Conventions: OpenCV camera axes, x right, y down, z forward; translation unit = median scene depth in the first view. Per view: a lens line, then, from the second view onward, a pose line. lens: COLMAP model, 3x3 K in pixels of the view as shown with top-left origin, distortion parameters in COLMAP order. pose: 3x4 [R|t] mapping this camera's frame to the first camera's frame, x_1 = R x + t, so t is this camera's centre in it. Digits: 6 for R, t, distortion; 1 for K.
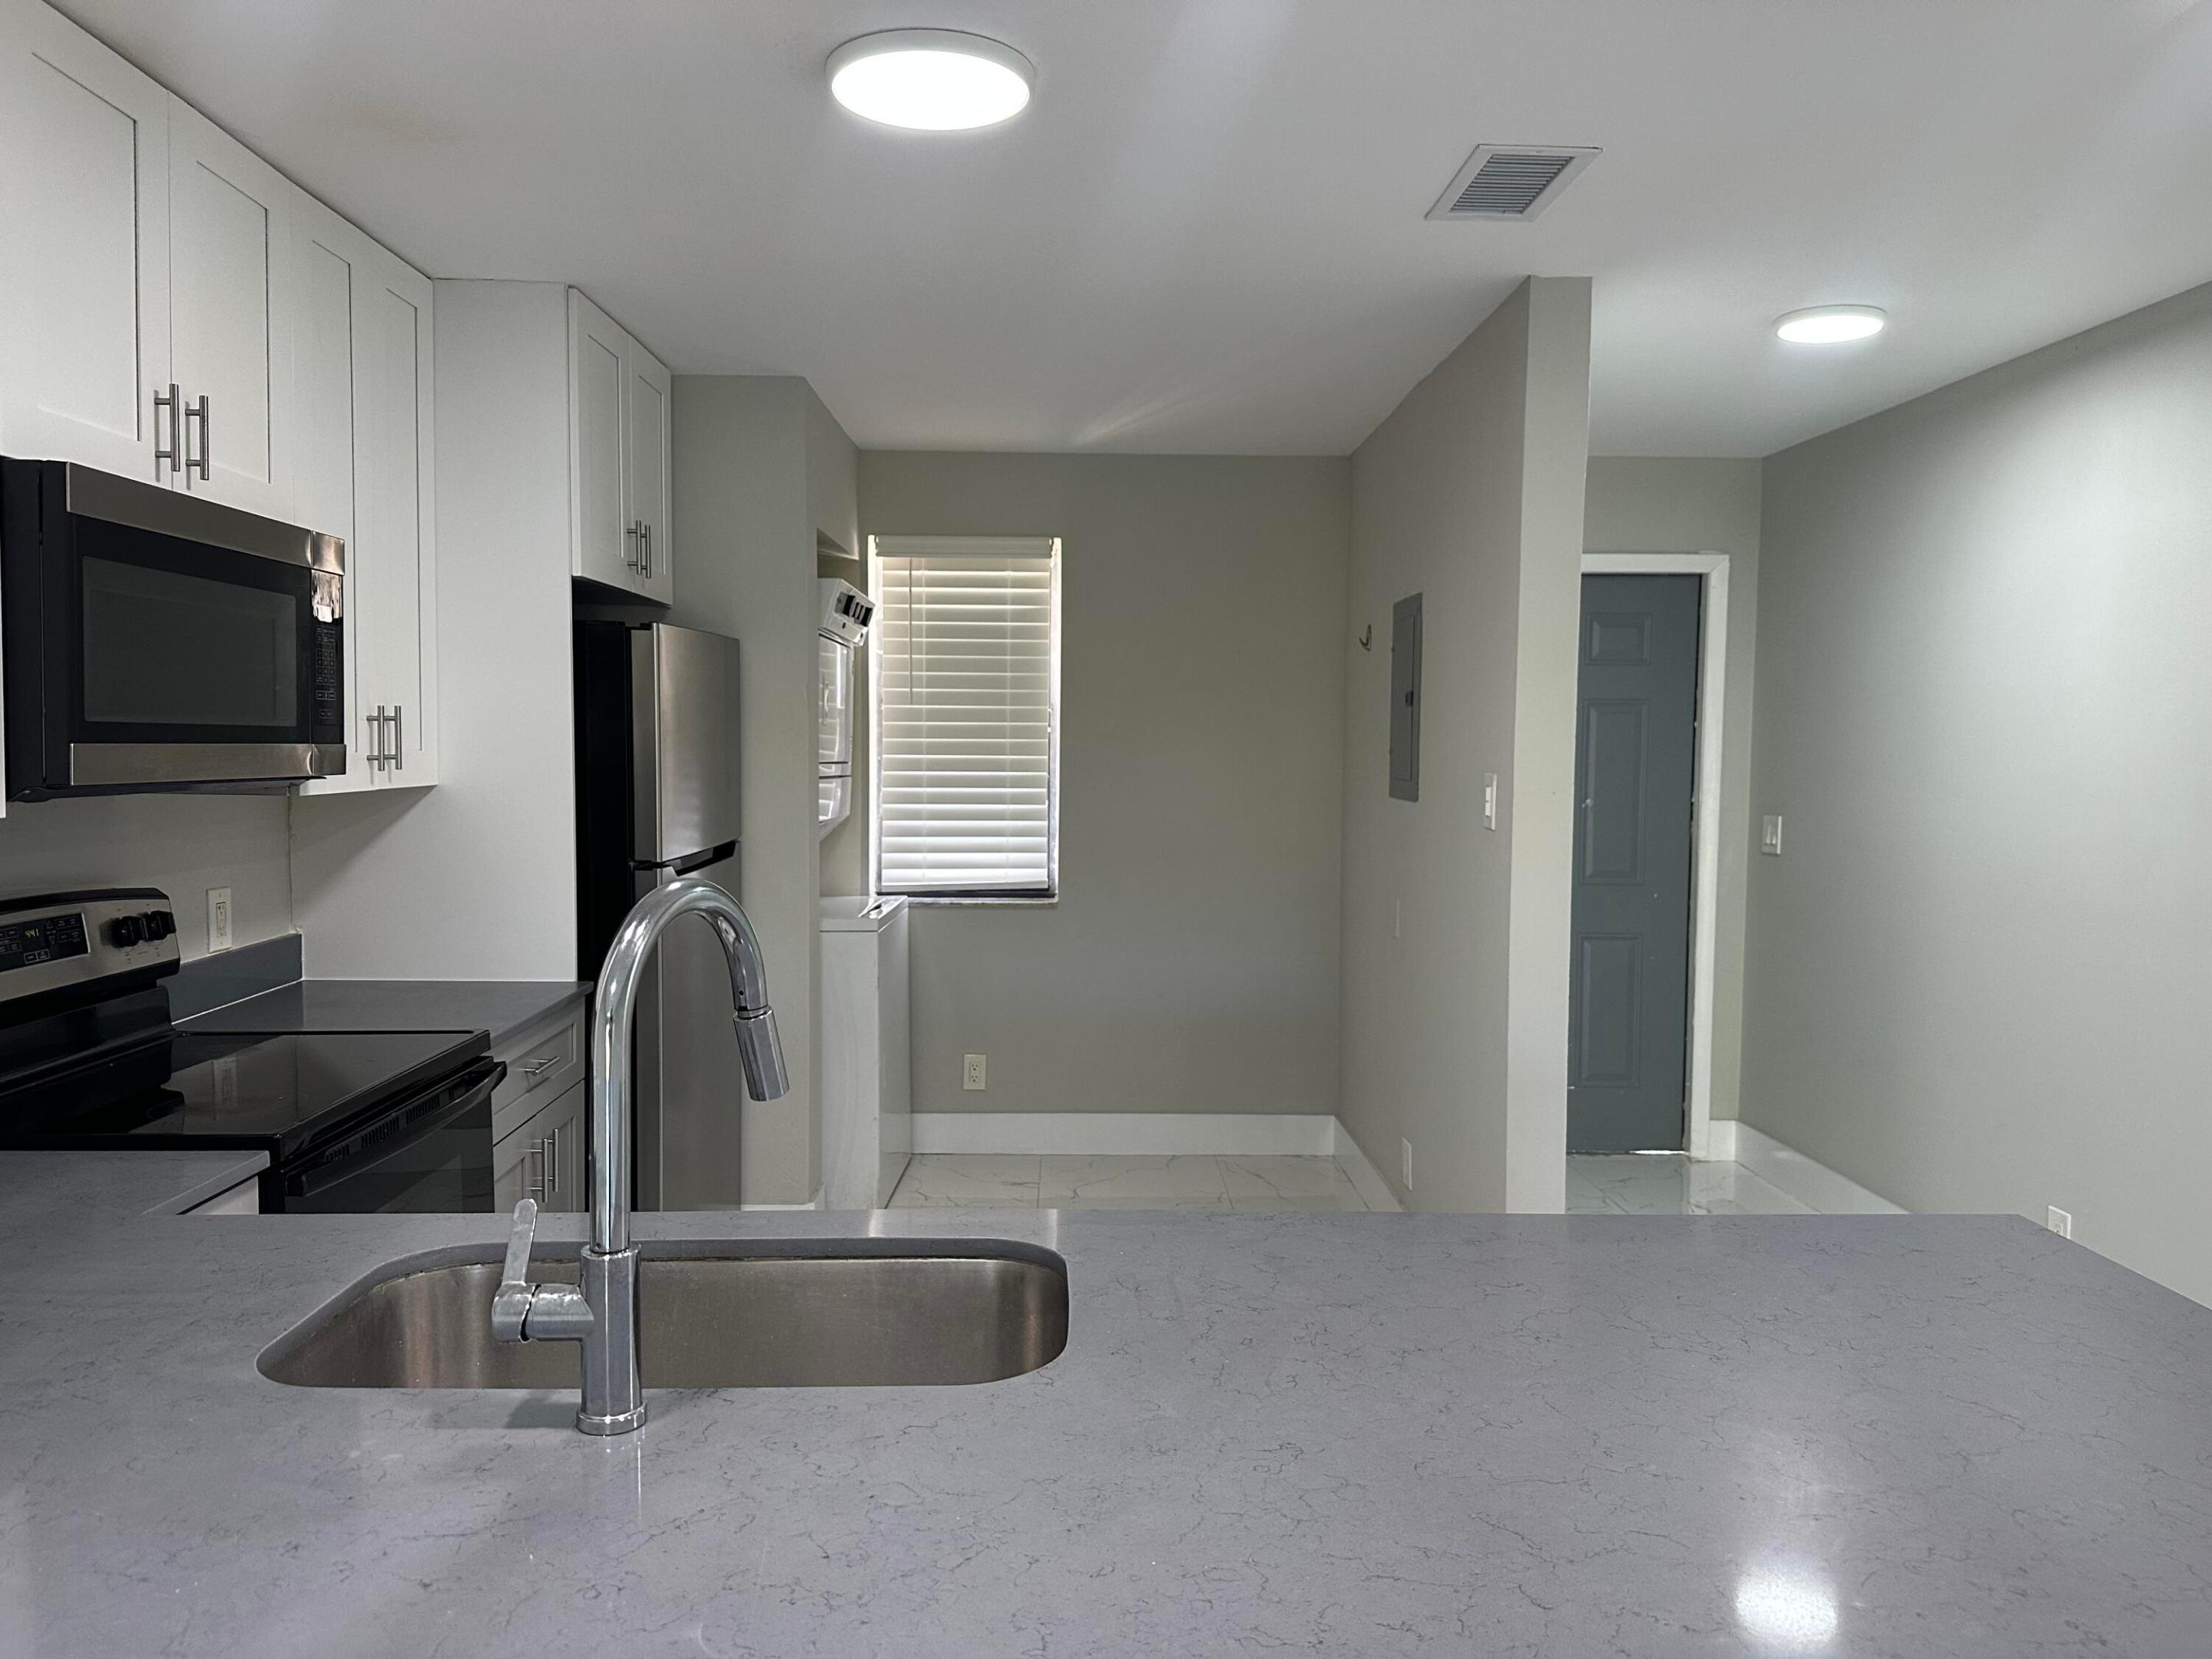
lens RADIAL K [[1551.7, 0, 1107.9], [0, 1551.7, 827.8], [0, 0, 1]] dist [0.031079, -0.001965]
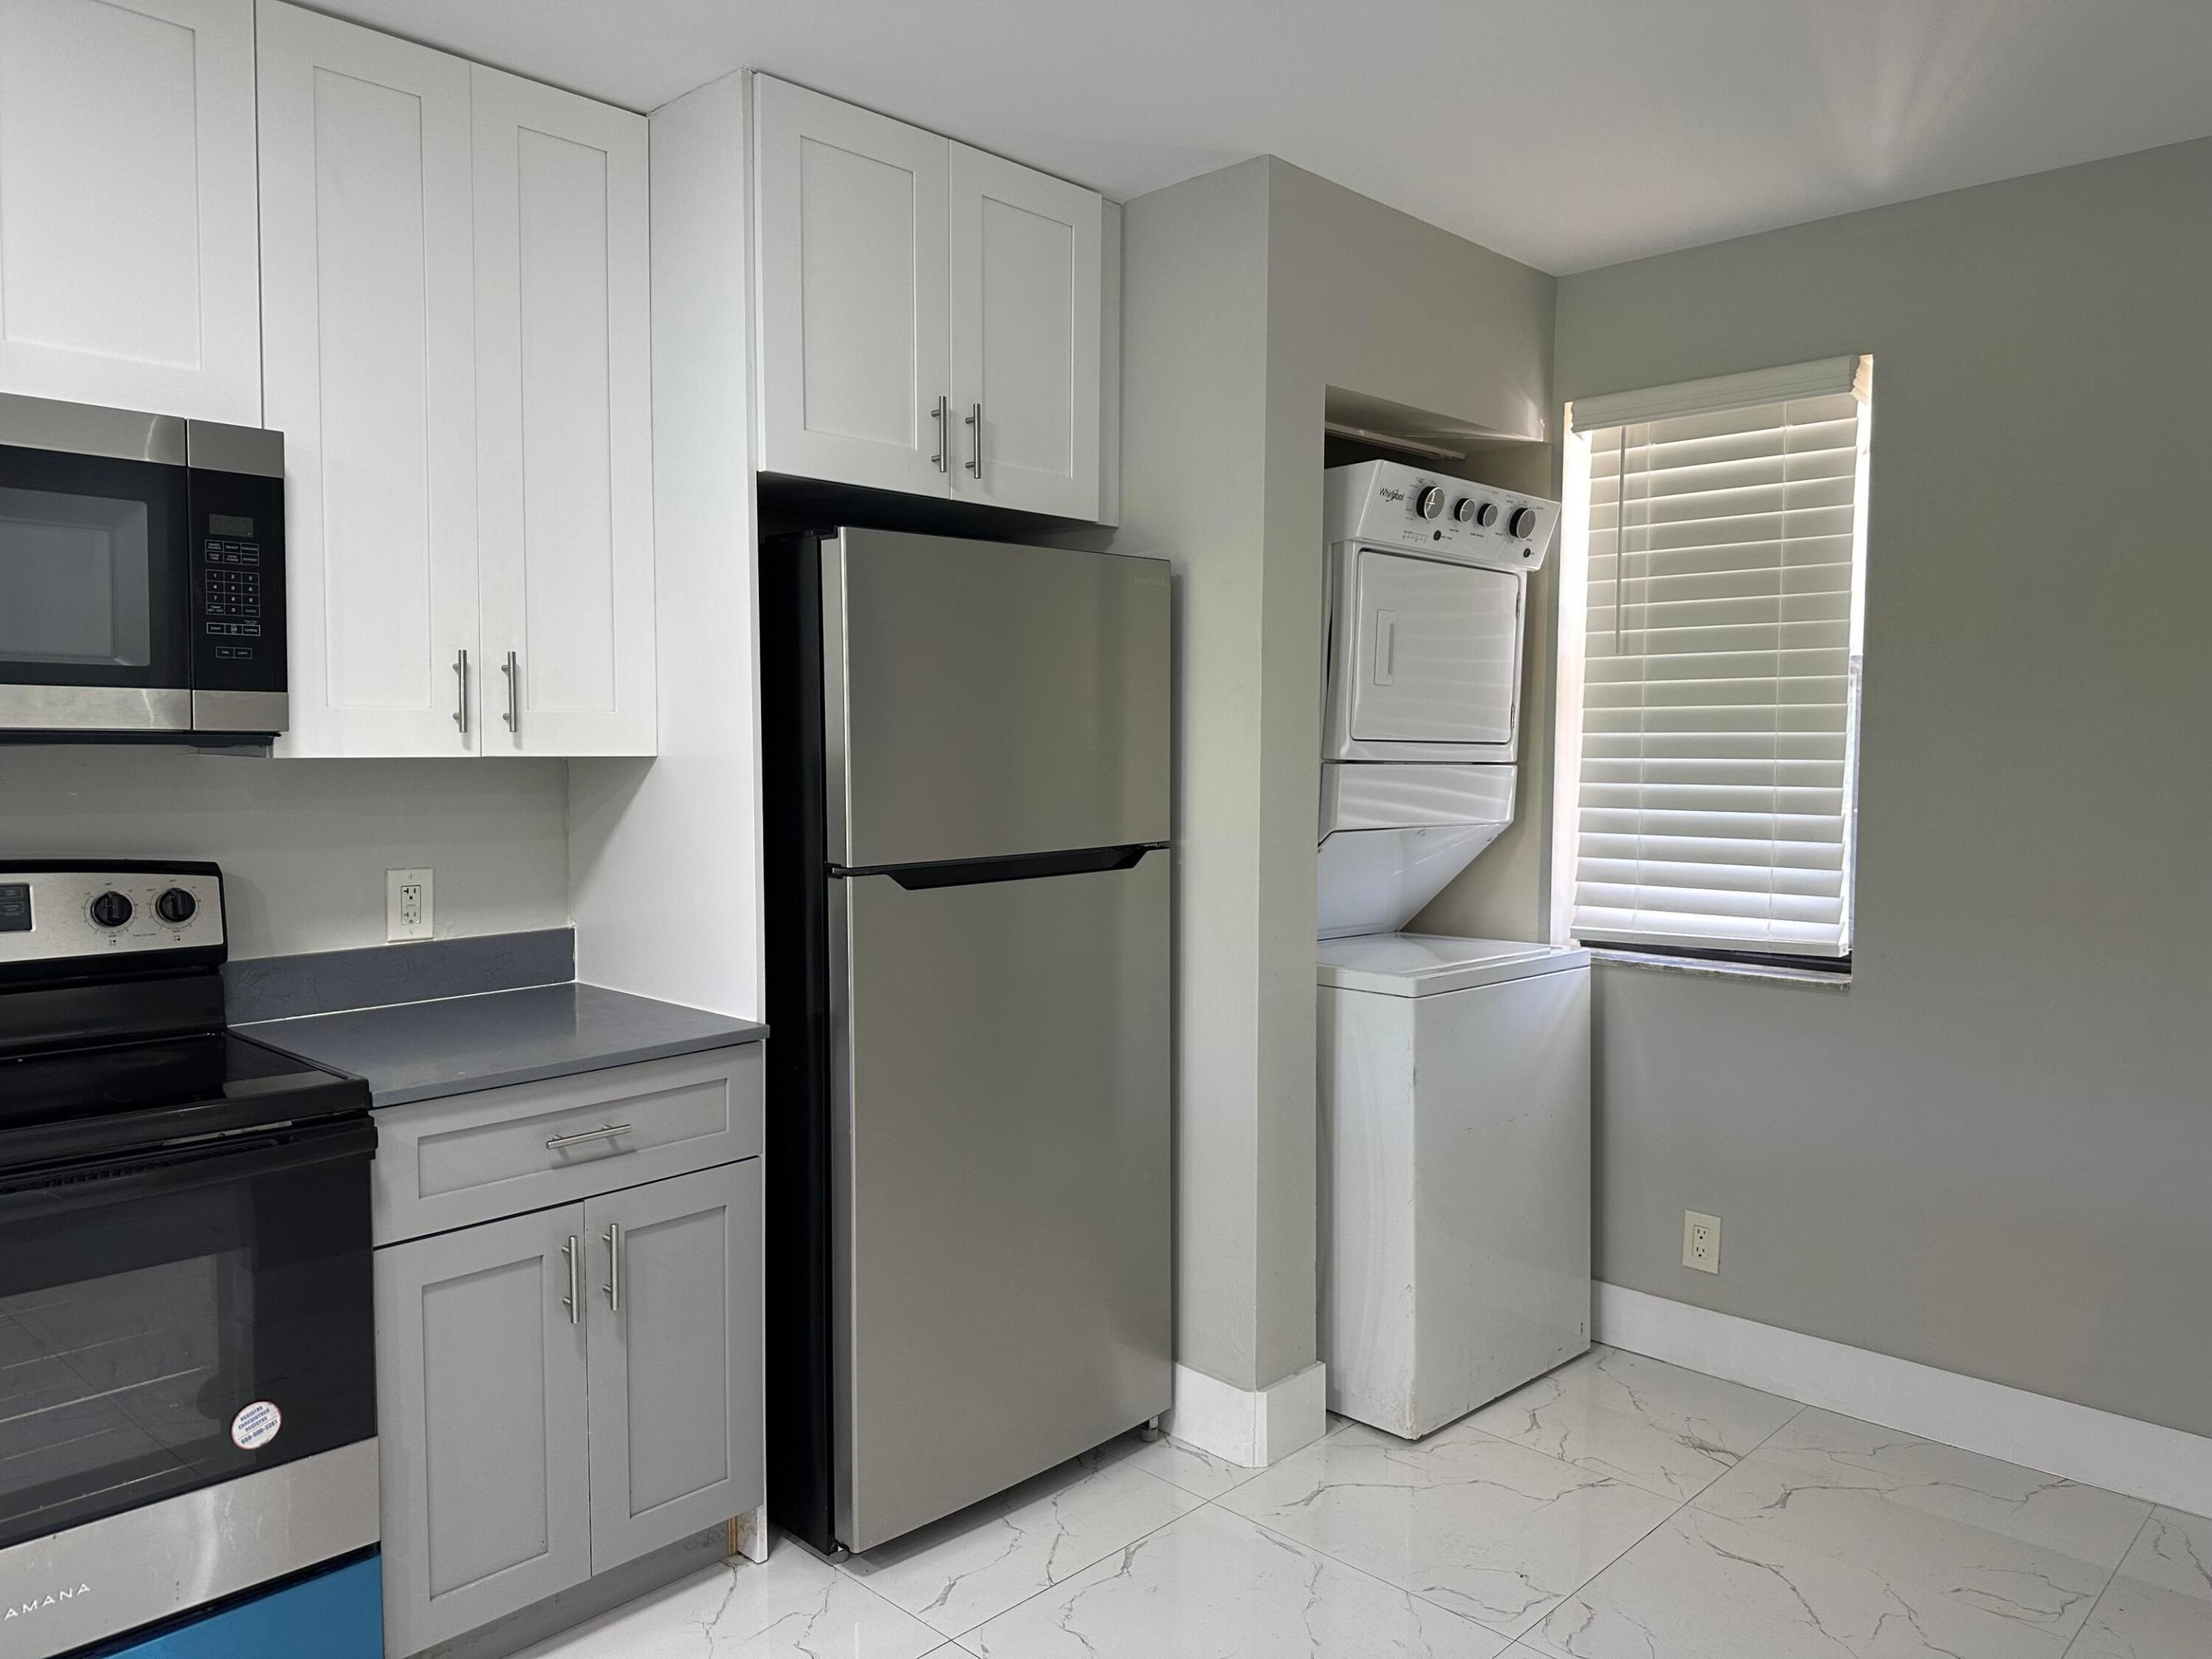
lens RADIAL K [[1551.7, 0, 1105.0], [0, 1551.7, 826.9], [0, 0, 1]] dist [0.031079, -0.001965]
pose [[0.691808, 0.032977, -0.721328, 0.195515], [-0.039334, 0.999194, 0.007956, -0.004089], [0.721009, 0.022868, 0.692548, 0.393901]]
